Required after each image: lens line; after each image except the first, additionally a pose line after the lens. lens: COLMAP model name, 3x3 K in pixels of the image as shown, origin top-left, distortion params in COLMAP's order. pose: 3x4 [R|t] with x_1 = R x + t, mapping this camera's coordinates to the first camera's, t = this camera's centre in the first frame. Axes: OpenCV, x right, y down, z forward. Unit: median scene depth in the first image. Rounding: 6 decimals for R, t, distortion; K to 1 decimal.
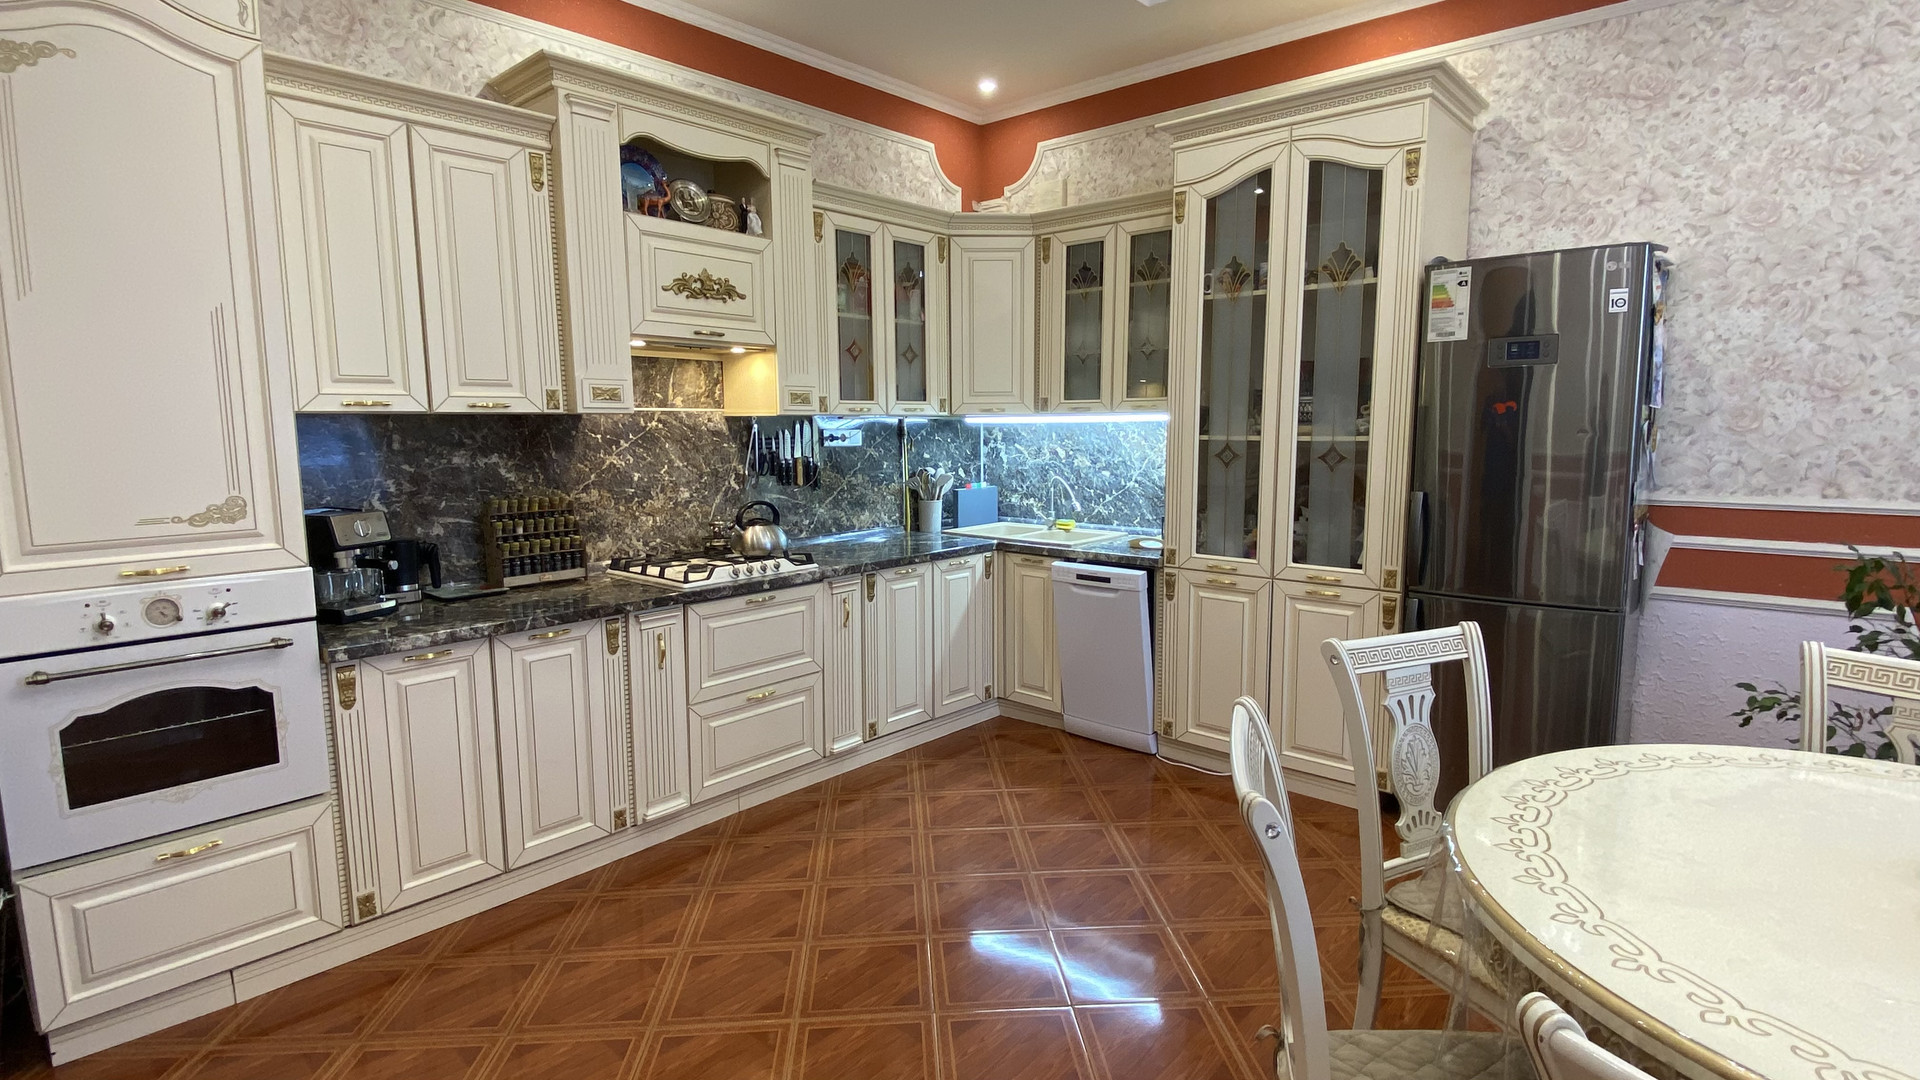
lens RADIAL K [[955.1, 0, 959.7], [0, 955.1, 539.3], [0, 0, 1]] dist [-0.006077, -0.001417]
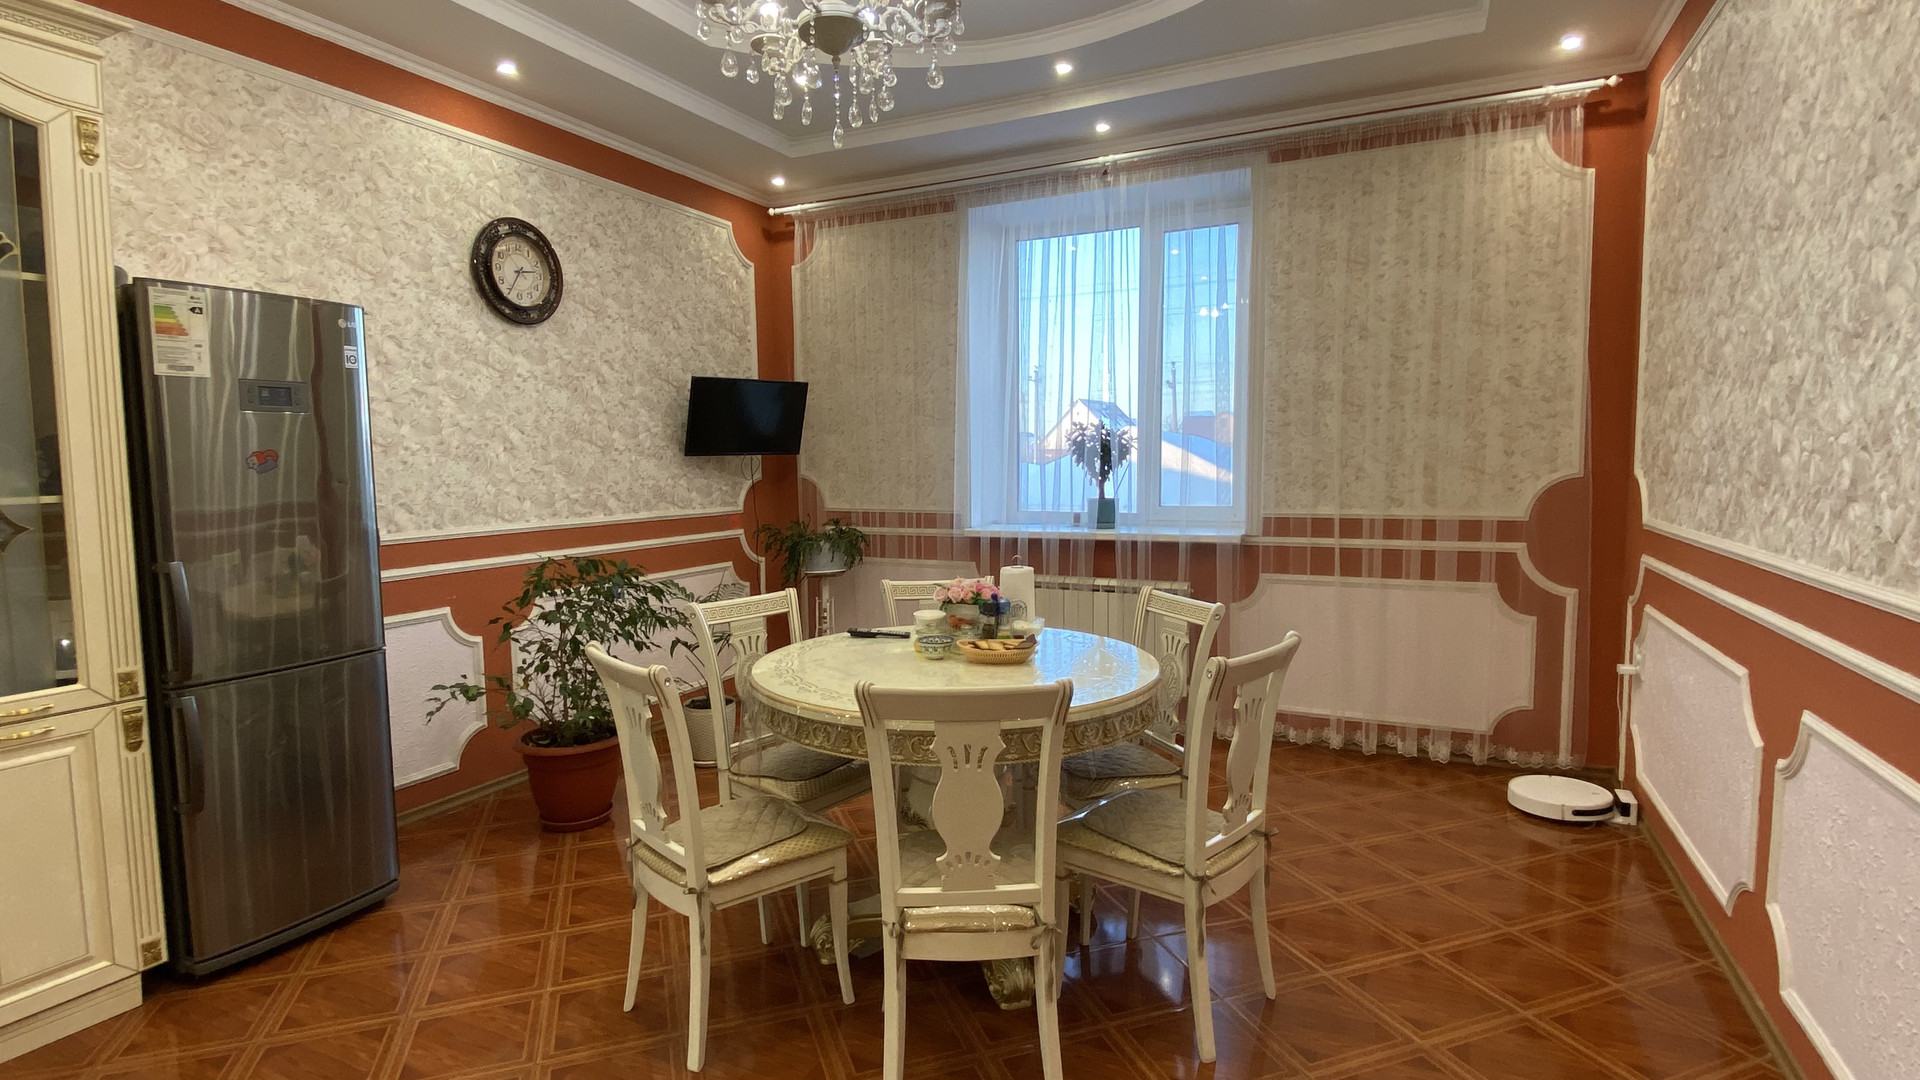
lens RADIAL K [[955.1, 0, 957.3], [0, 955.1, 535.7], [0, 0, 1]] dist [-0.006077, -0.001417]
pose [[-0.262020, -0.066602, 0.962761, -0.451780], [0.134626, 0.985339, 0.104803, -0.067092], [-0.955626, 0.157073, -0.249212, 0.575454]]
